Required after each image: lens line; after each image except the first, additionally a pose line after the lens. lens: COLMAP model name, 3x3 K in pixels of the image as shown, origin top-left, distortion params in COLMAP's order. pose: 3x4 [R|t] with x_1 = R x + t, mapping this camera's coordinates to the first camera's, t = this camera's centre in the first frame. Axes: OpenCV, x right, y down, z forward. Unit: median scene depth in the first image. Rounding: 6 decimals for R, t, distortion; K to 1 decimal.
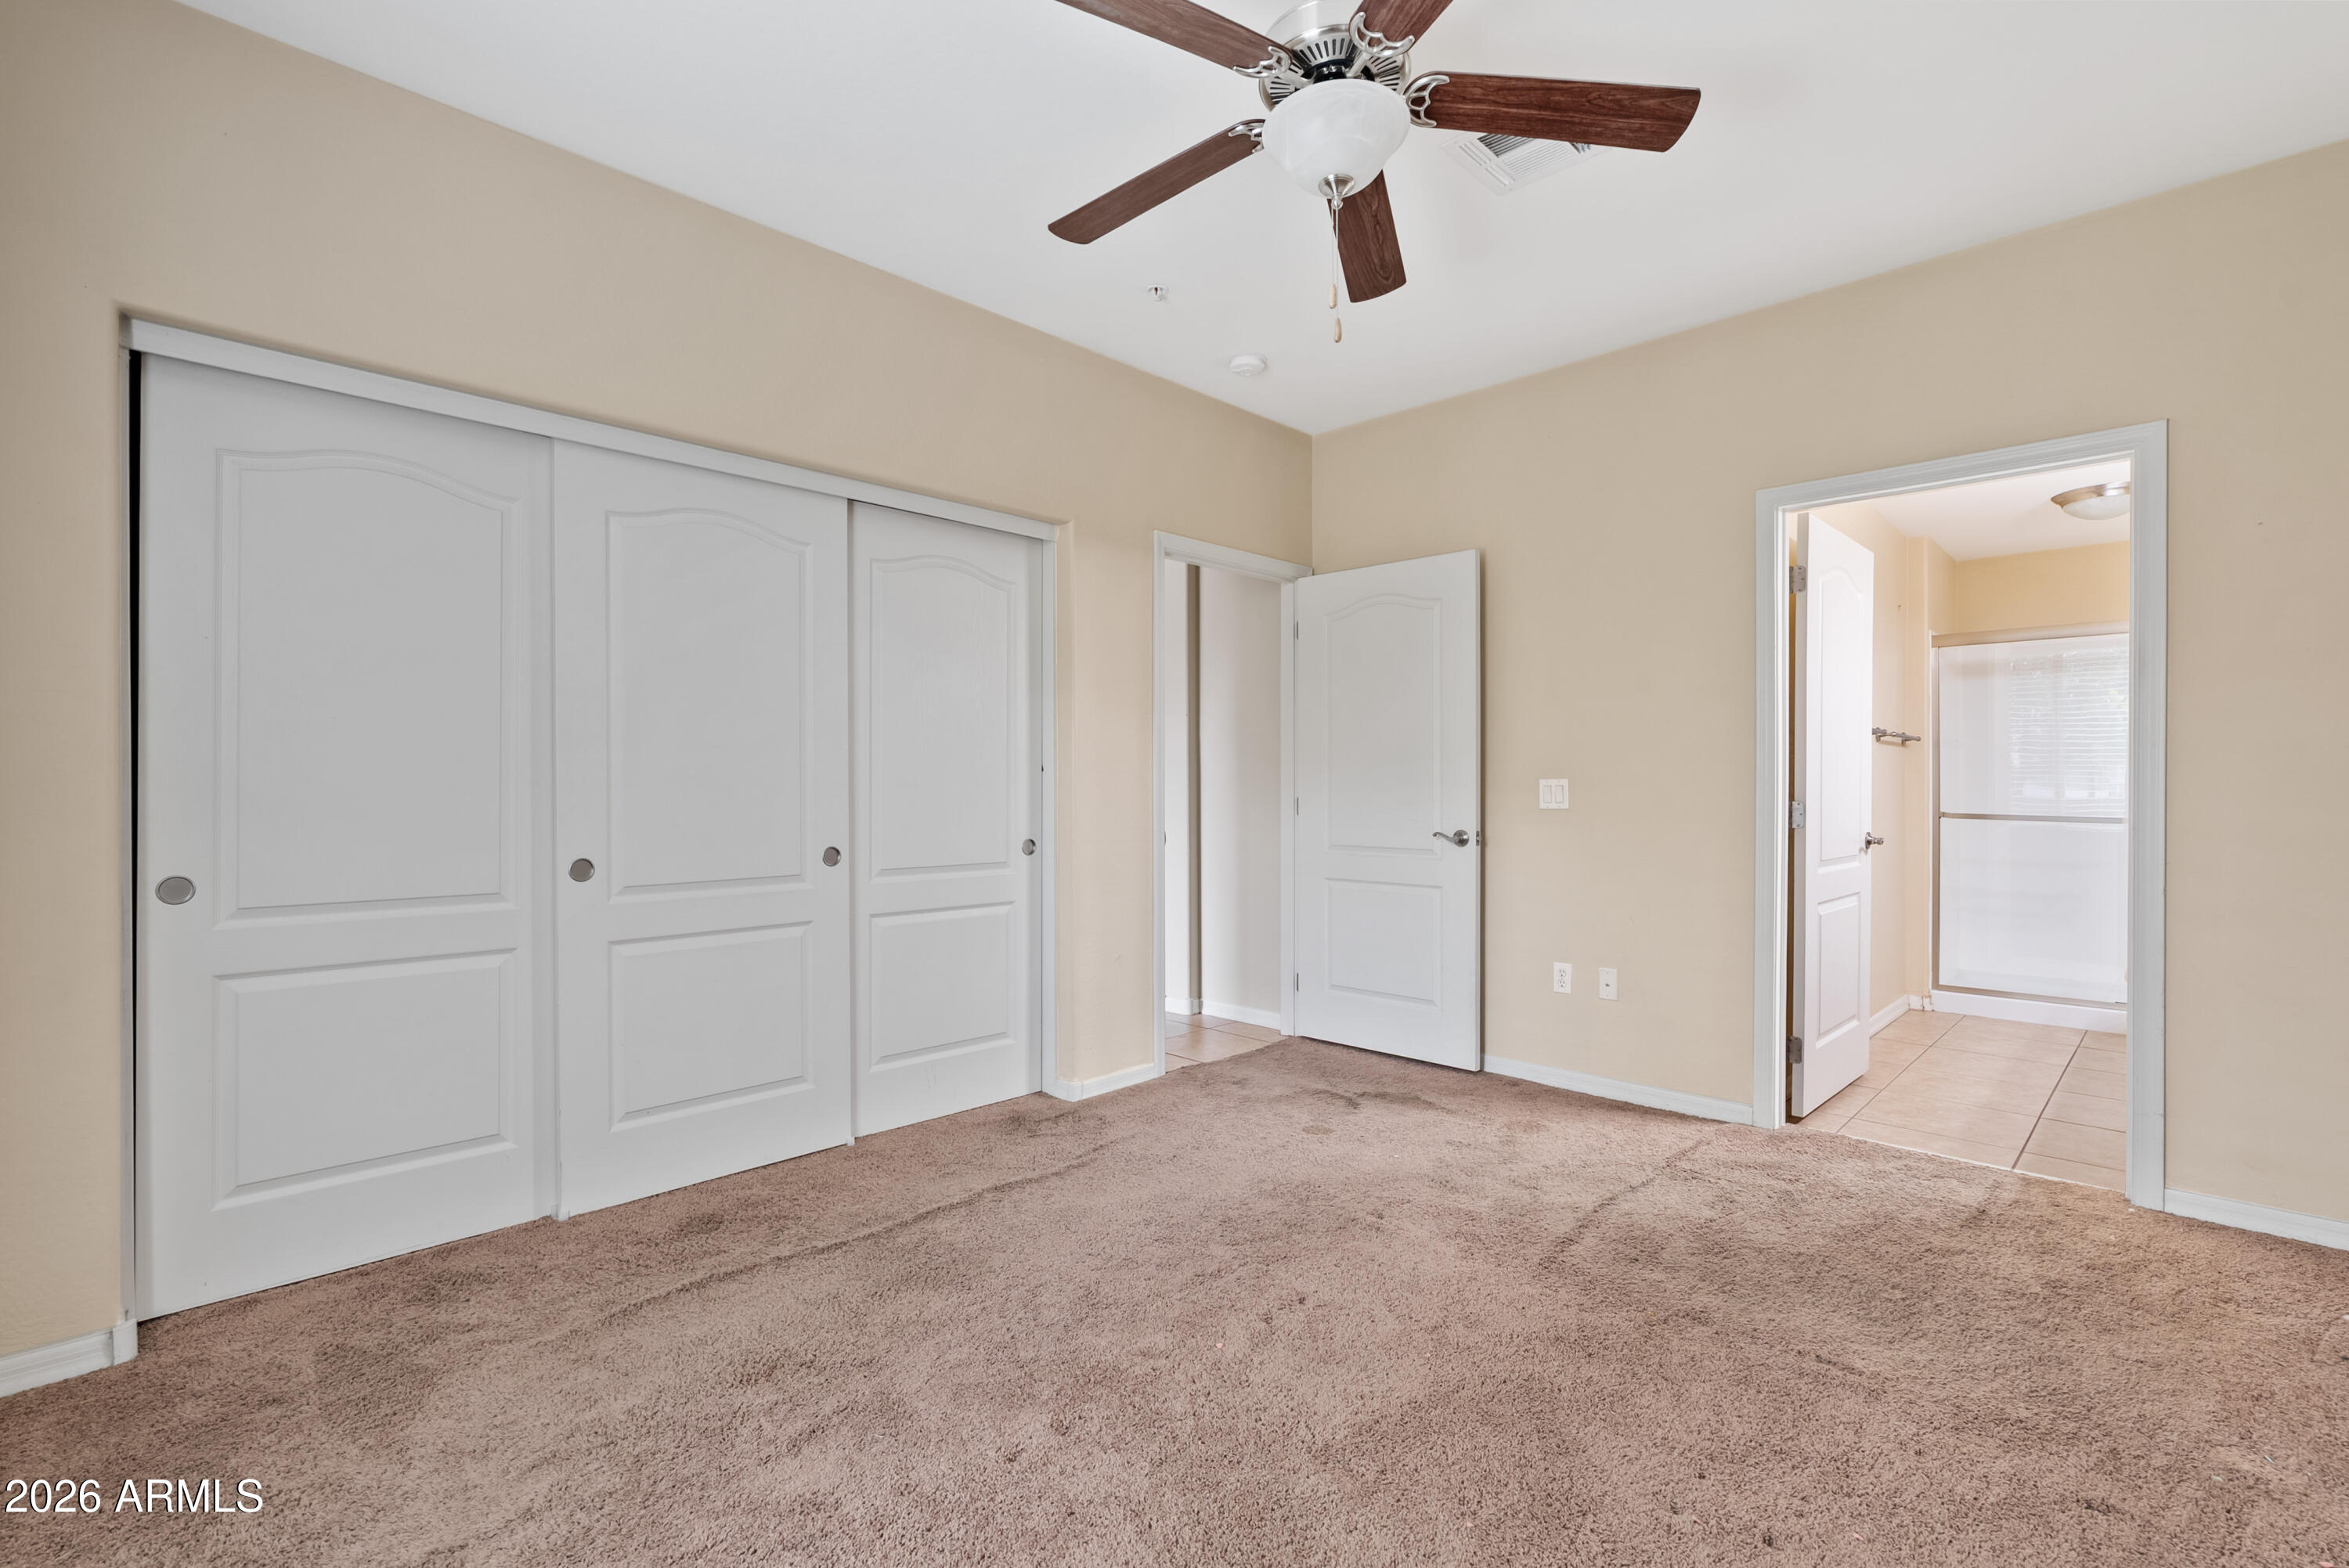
lens RADIAL K [[1067.4, 0, 1206.9], [0, 1067.4, 788.2], [0, 0, 1]] dist [-0.009463, 0.002437]
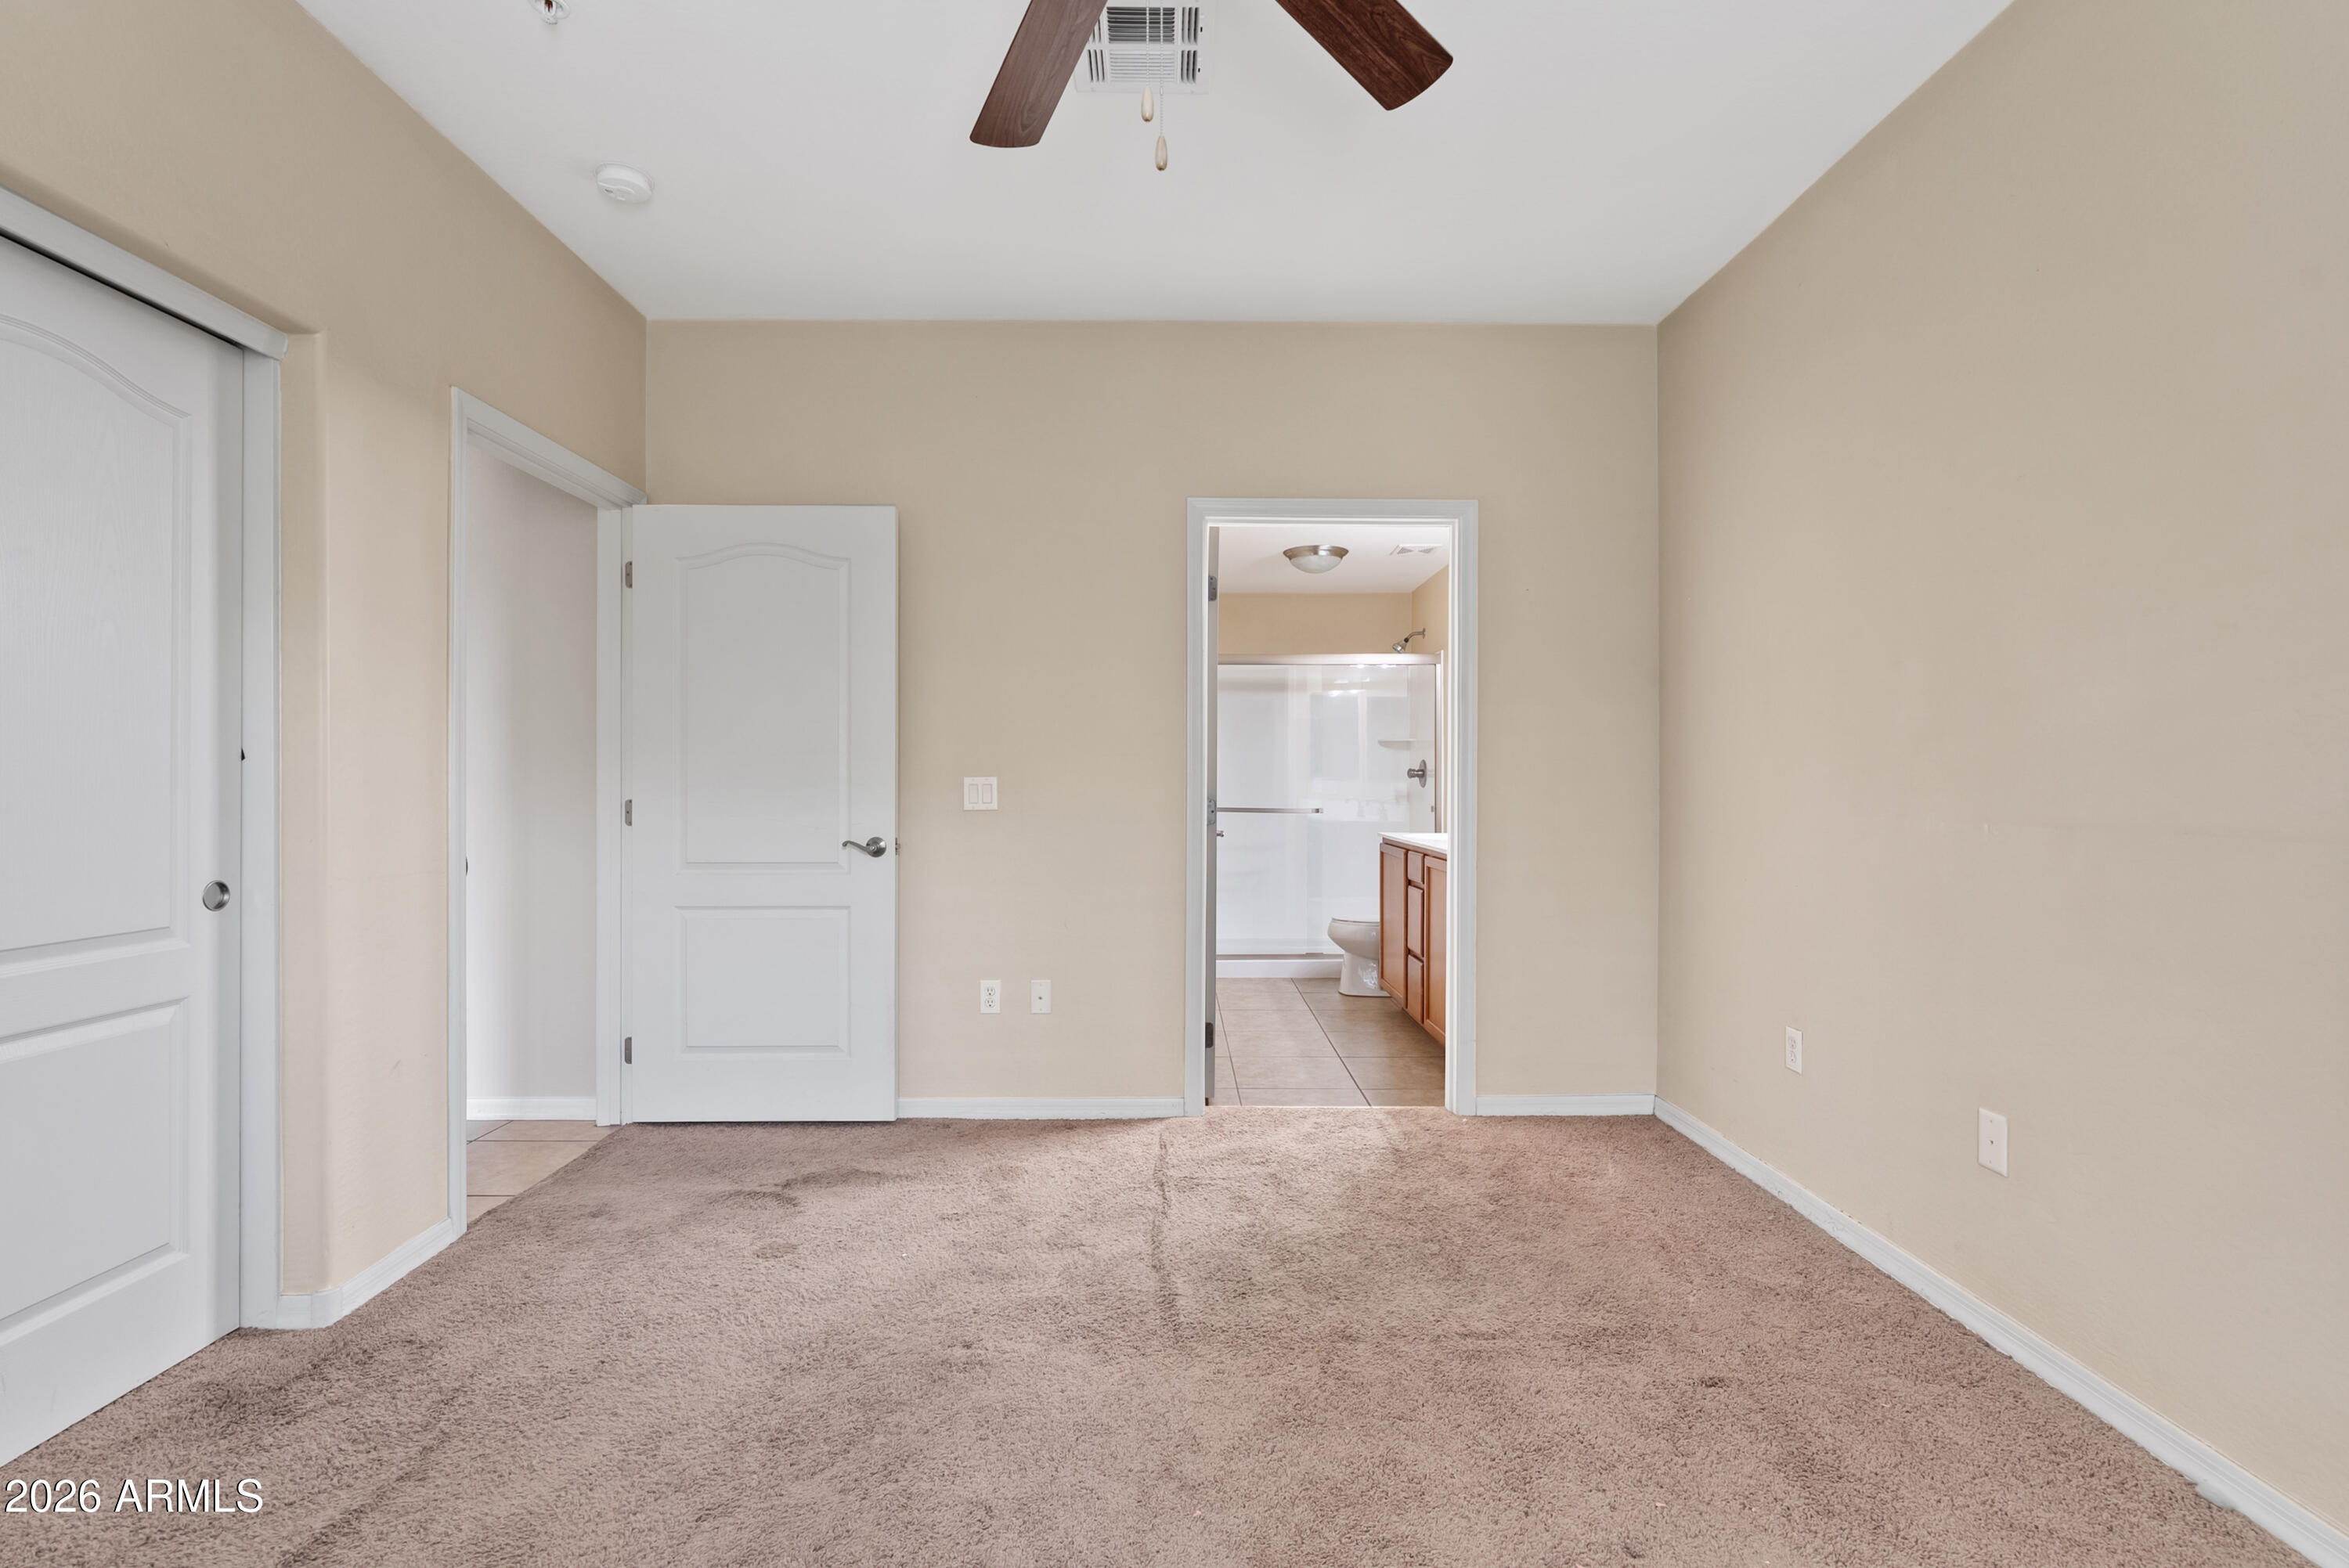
lens RADIAL K [[1067.4, 0, 1190.0], [0, 1067.4, 783.0], [0, 0, 1]] dist [-0.009463, 0.002437]
pose [[0.709790, 0.000176, 0.704413, -0.201312], [0.001729, 0.999997, -0.001992, -0.001562], [-0.704411, 0.002632, 0.709787, 0.259215]]
